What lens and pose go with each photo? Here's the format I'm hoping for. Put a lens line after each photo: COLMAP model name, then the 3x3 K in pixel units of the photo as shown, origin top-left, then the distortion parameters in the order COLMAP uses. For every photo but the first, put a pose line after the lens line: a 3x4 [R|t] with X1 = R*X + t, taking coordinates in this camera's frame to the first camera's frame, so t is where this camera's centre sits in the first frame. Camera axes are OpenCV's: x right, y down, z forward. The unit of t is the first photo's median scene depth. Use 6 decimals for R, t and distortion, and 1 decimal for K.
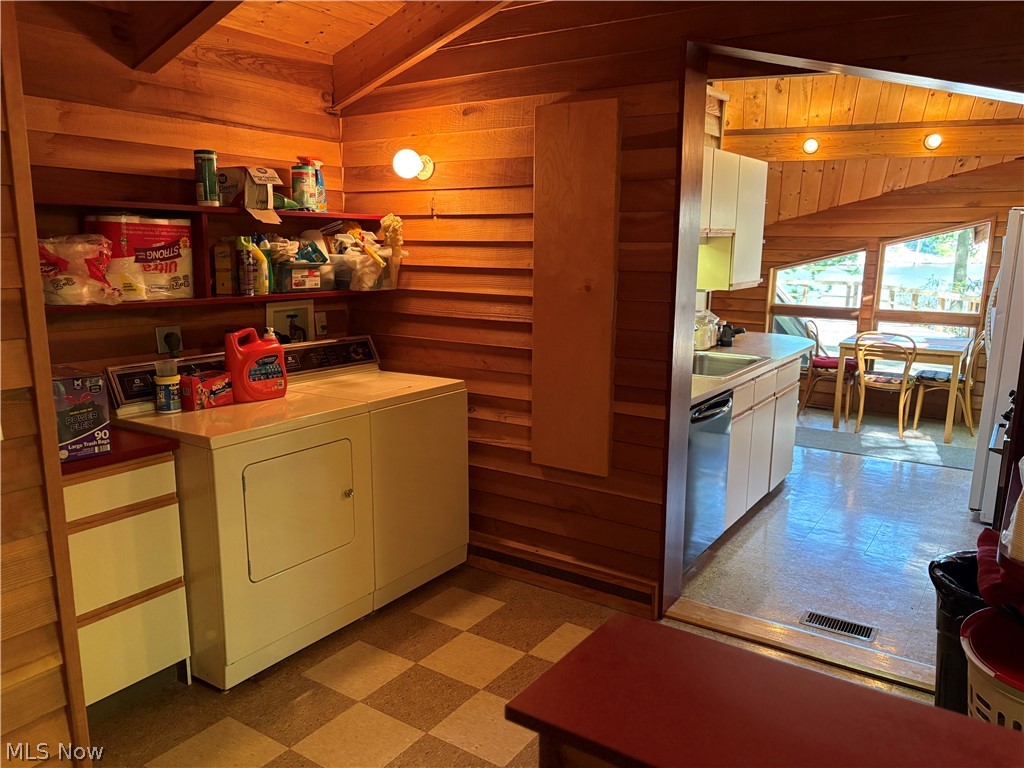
lens RADIAL K [[781.3, 0, 514.1], [0, 781.3, 390.7], [0, 0, 1]] dist [0.051207, -0.058877]
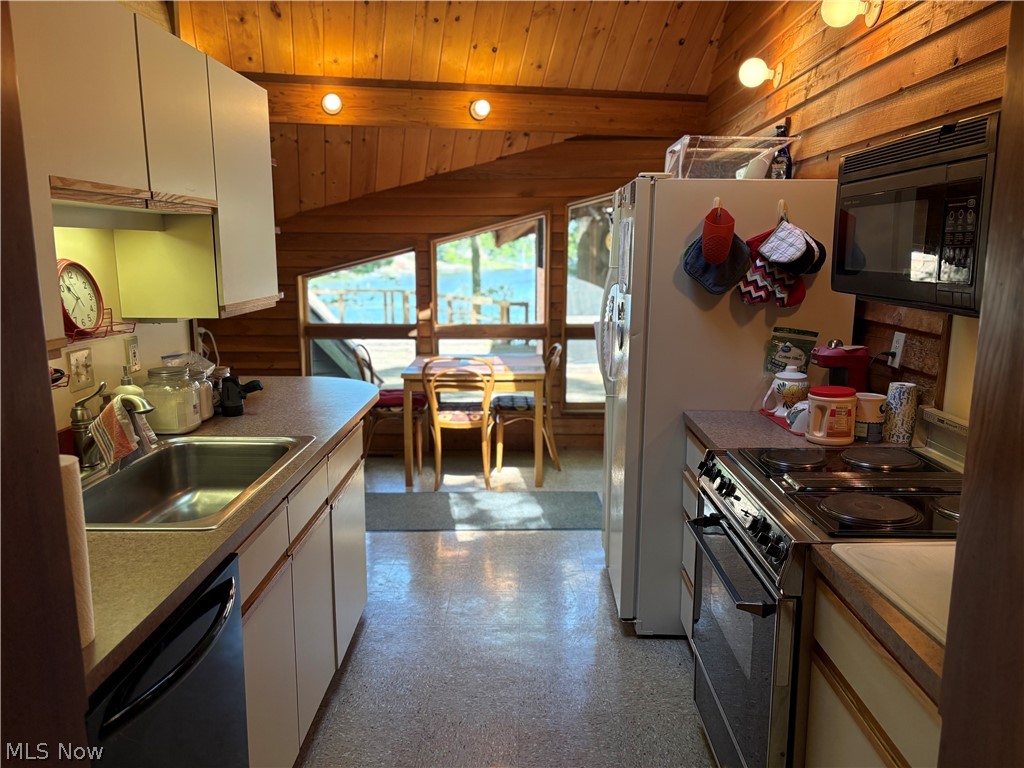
lens RADIAL K [[781.3, 0, 513.1], [0, 781.3, 391.6], [0, 0, 1]] dist [0.051207, -0.058877]
pose [[0.841122, -0.106194, 0.530317, 0.098144], [0.110981, 0.993558, 0.022932, -0.043864], [-0.529336, 0.039566, 0.847489, 0.287607]]
